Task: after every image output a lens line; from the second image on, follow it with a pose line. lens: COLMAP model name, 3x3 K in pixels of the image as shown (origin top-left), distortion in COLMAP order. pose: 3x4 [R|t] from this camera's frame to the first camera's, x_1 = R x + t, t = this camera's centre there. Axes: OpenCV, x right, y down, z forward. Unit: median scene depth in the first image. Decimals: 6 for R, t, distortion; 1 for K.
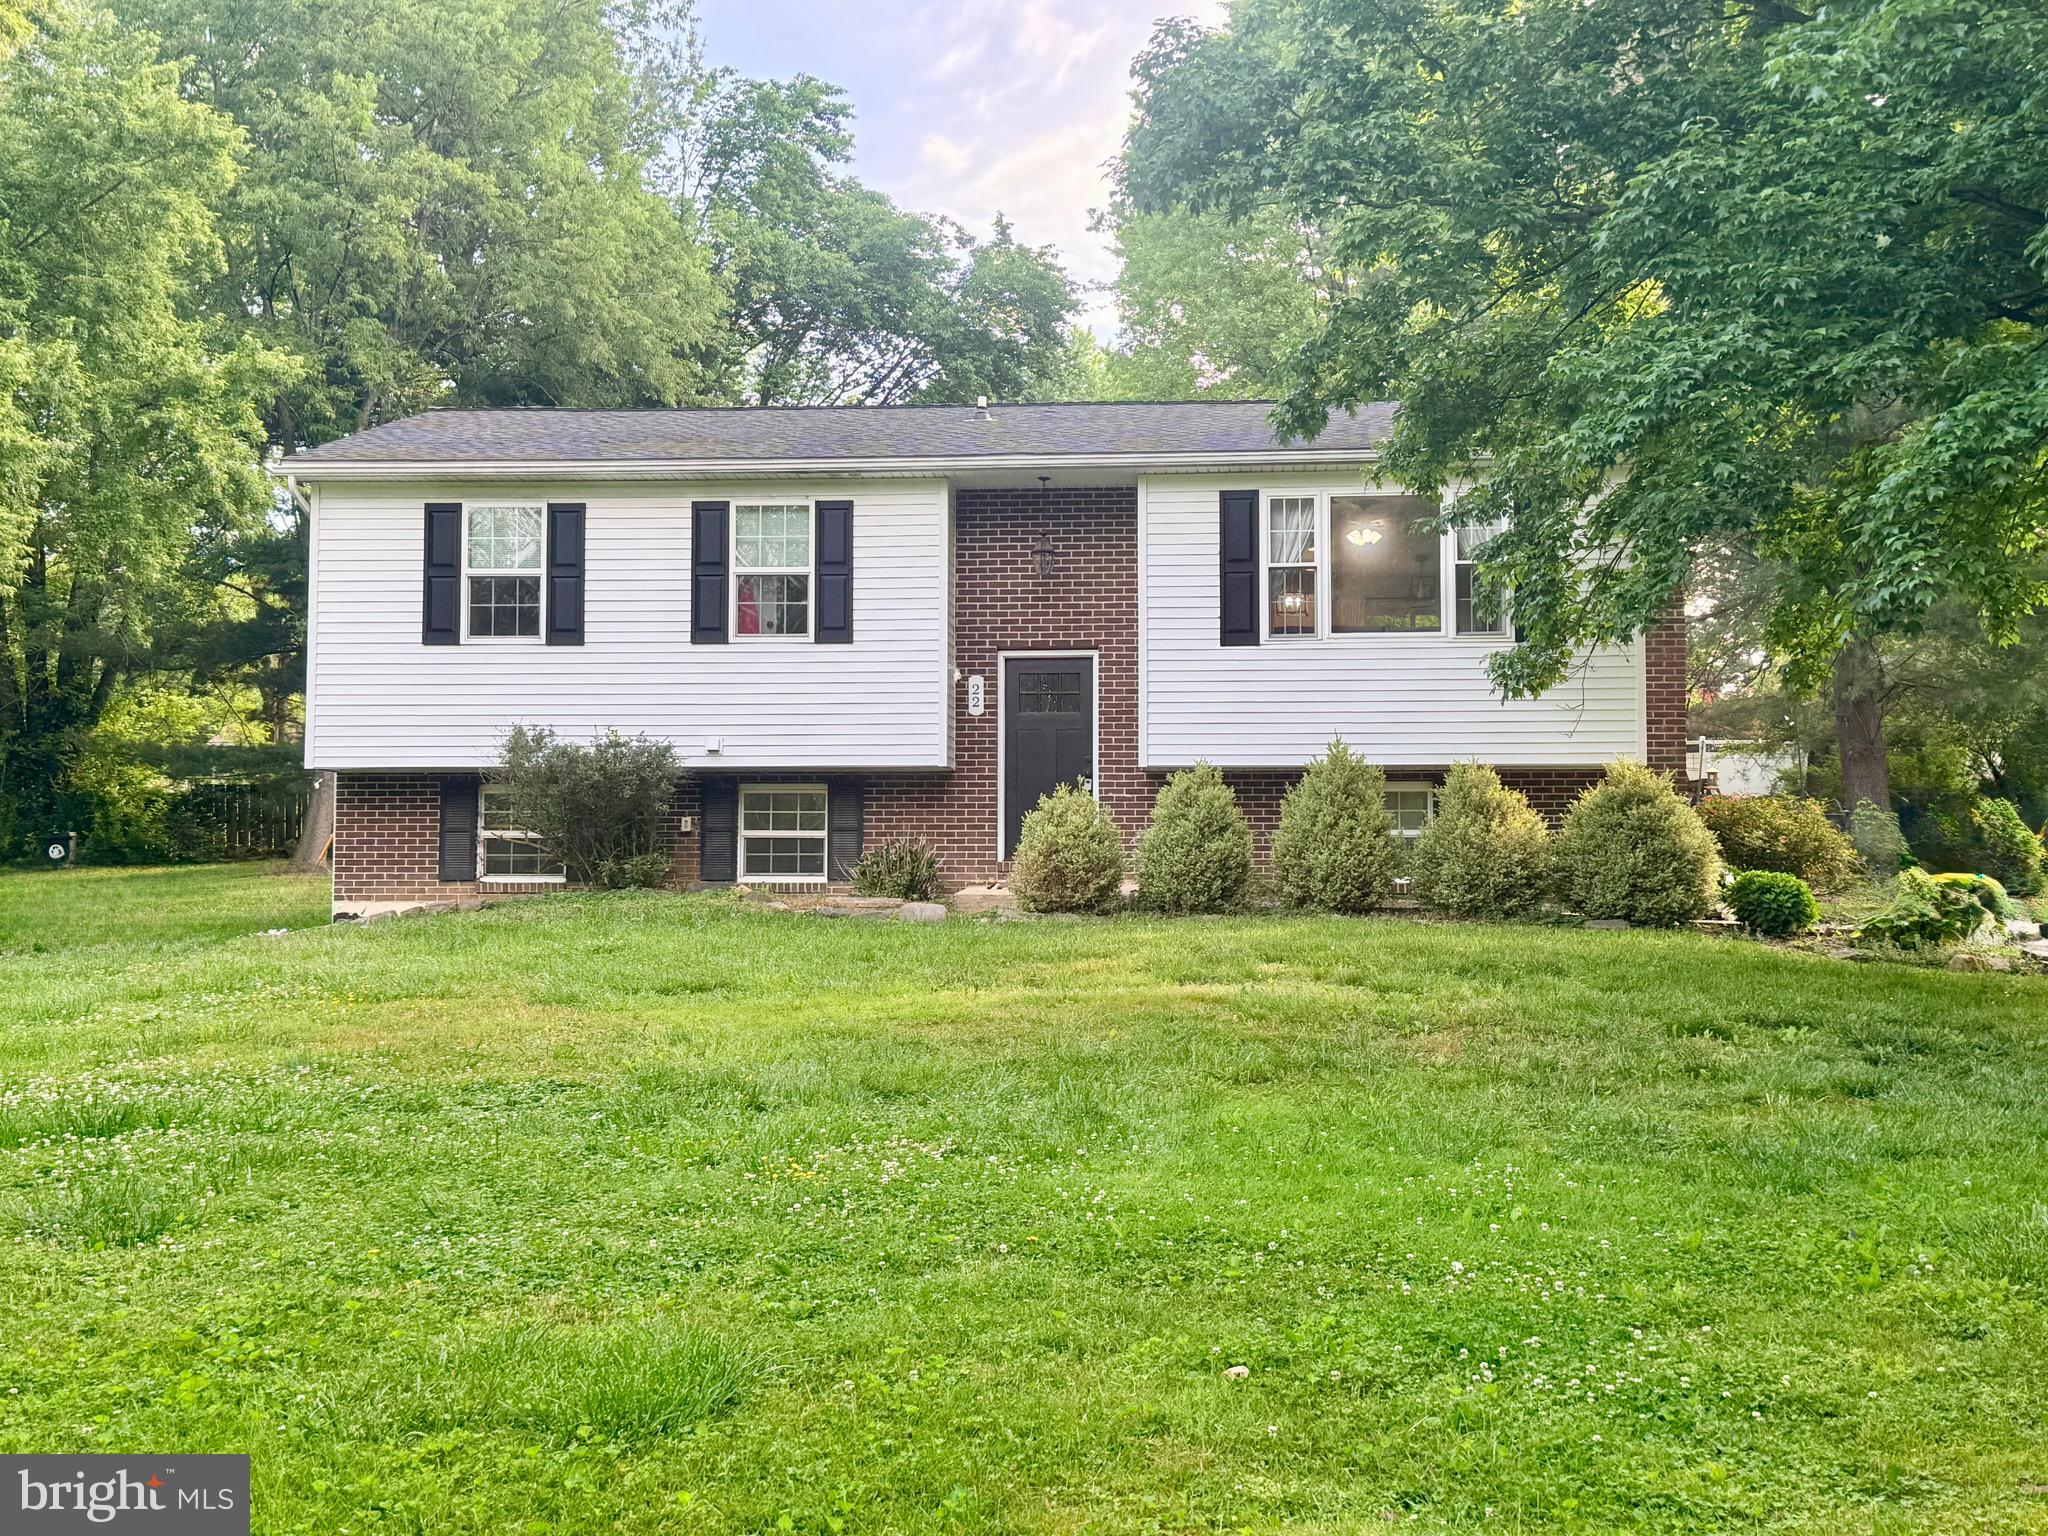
lens RADIAL K [[1744.1, 0, 981.9], [0, 1744.1, 768.0], [0, 0, 1]] dist [0.076908, -0.071606]
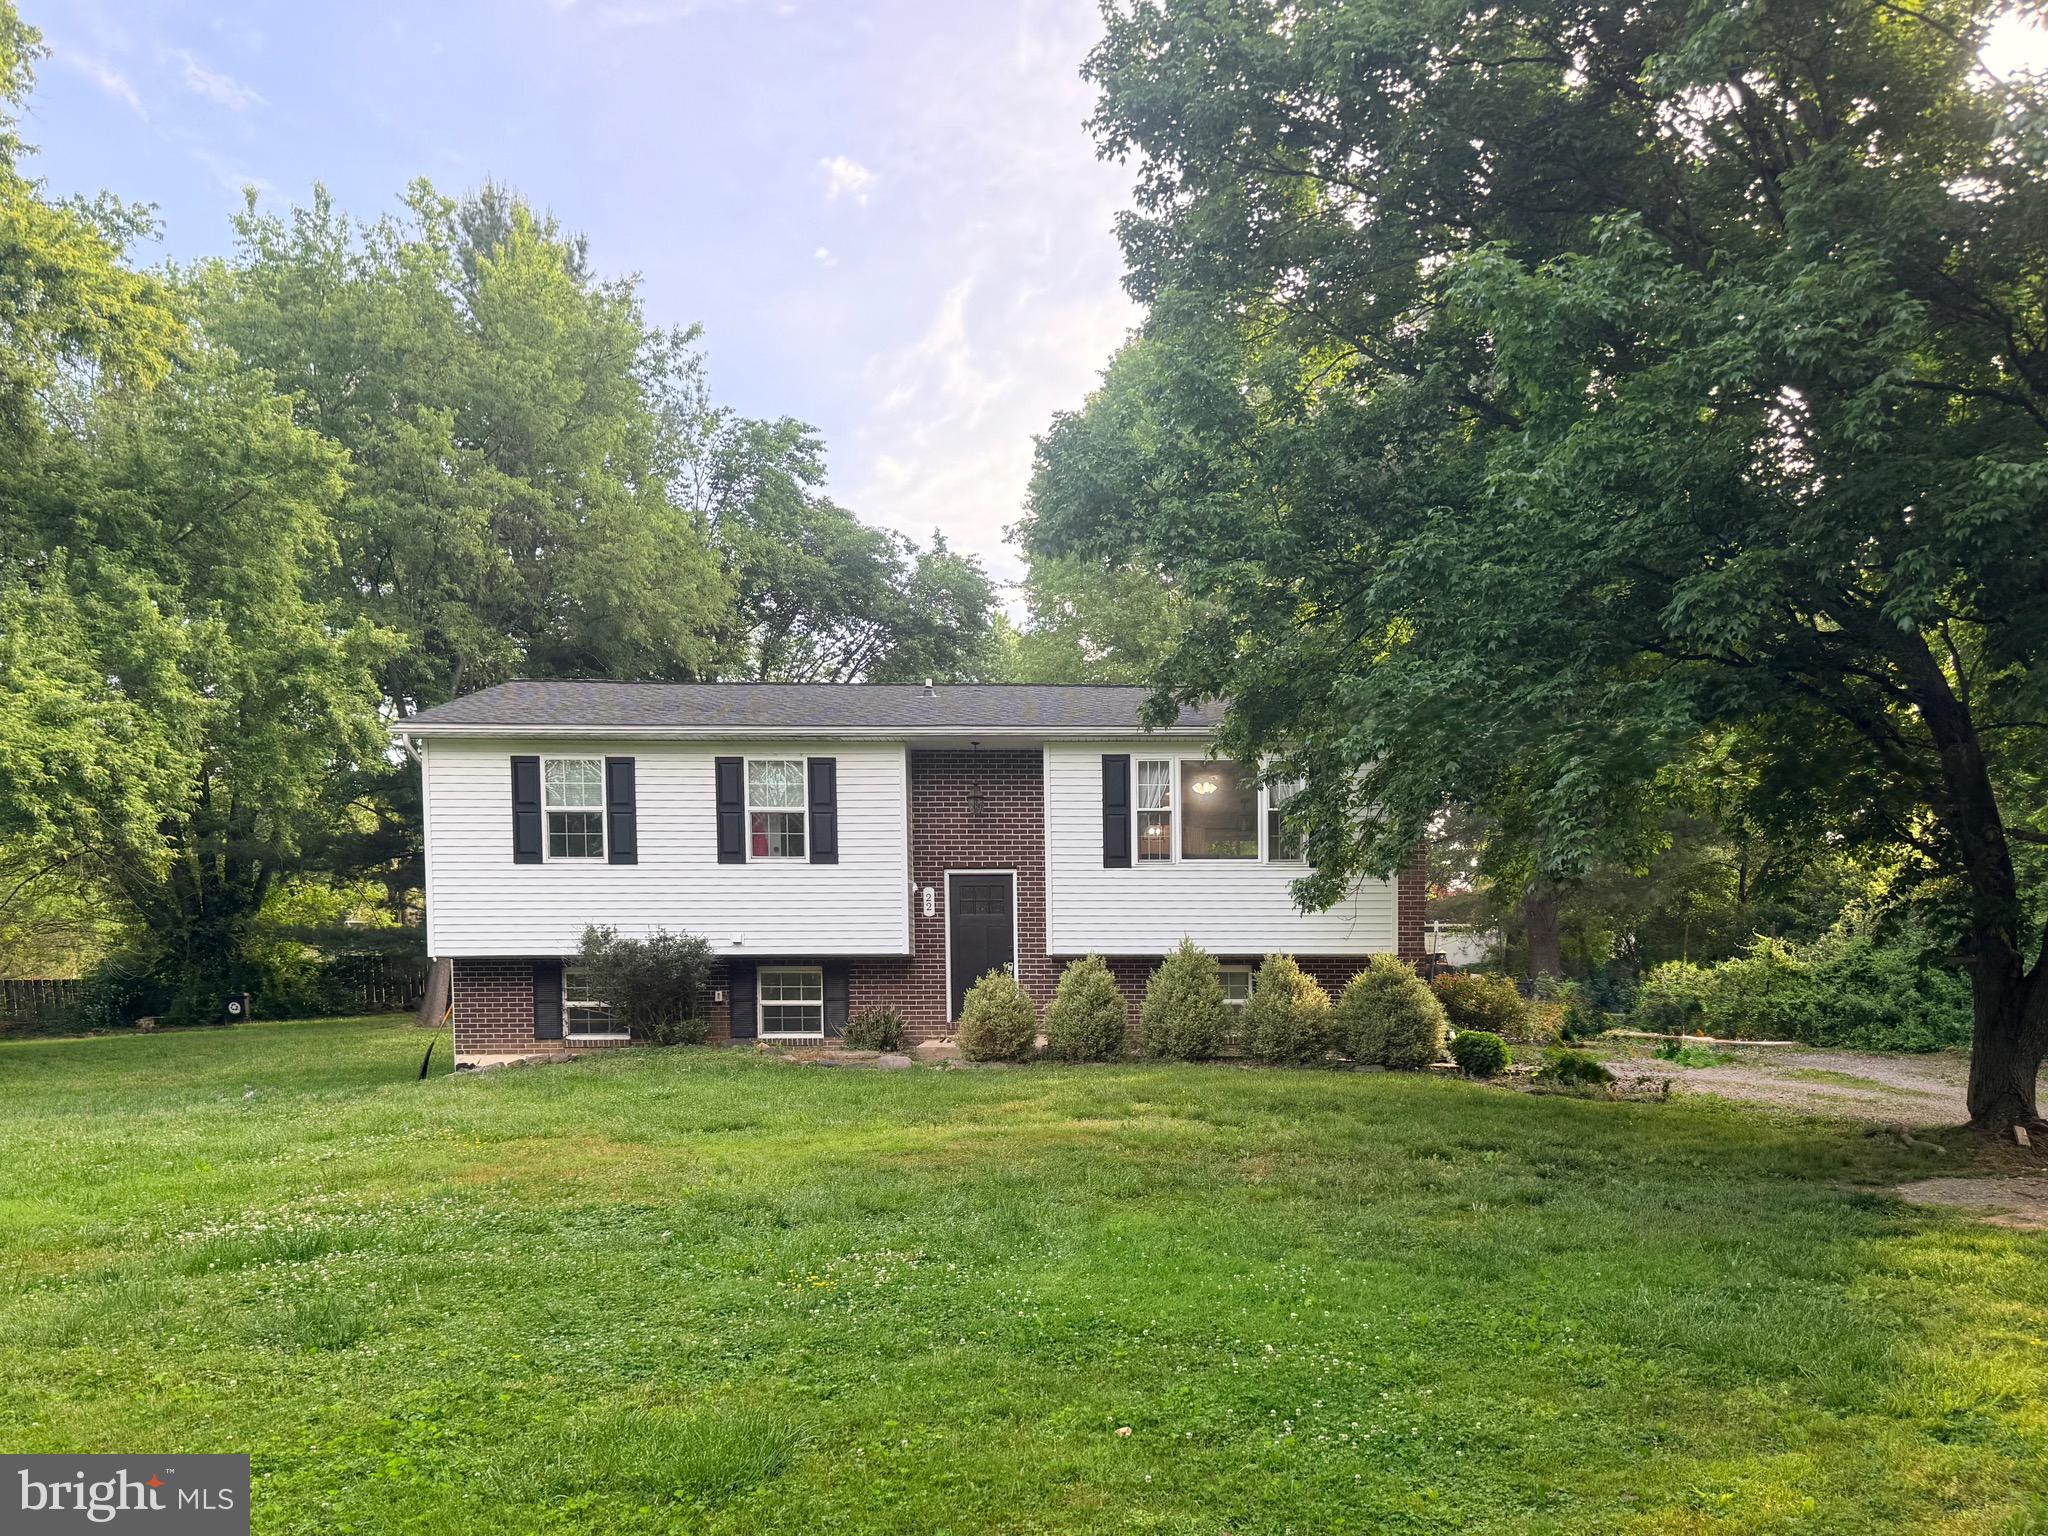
lens RADIAL K [[1431.4, 0, 983.7], [0, 1431.4, 684.6], [0, 0, 1]] dist [0.094553, -0.109855]
pose [[0.996926, -0.019813, 0.075797, -0.044173], [0.011706, 0.994303, 0.105946, -0.342922], [-0.077464, -0.104733, 0.991479, -0.118883]]
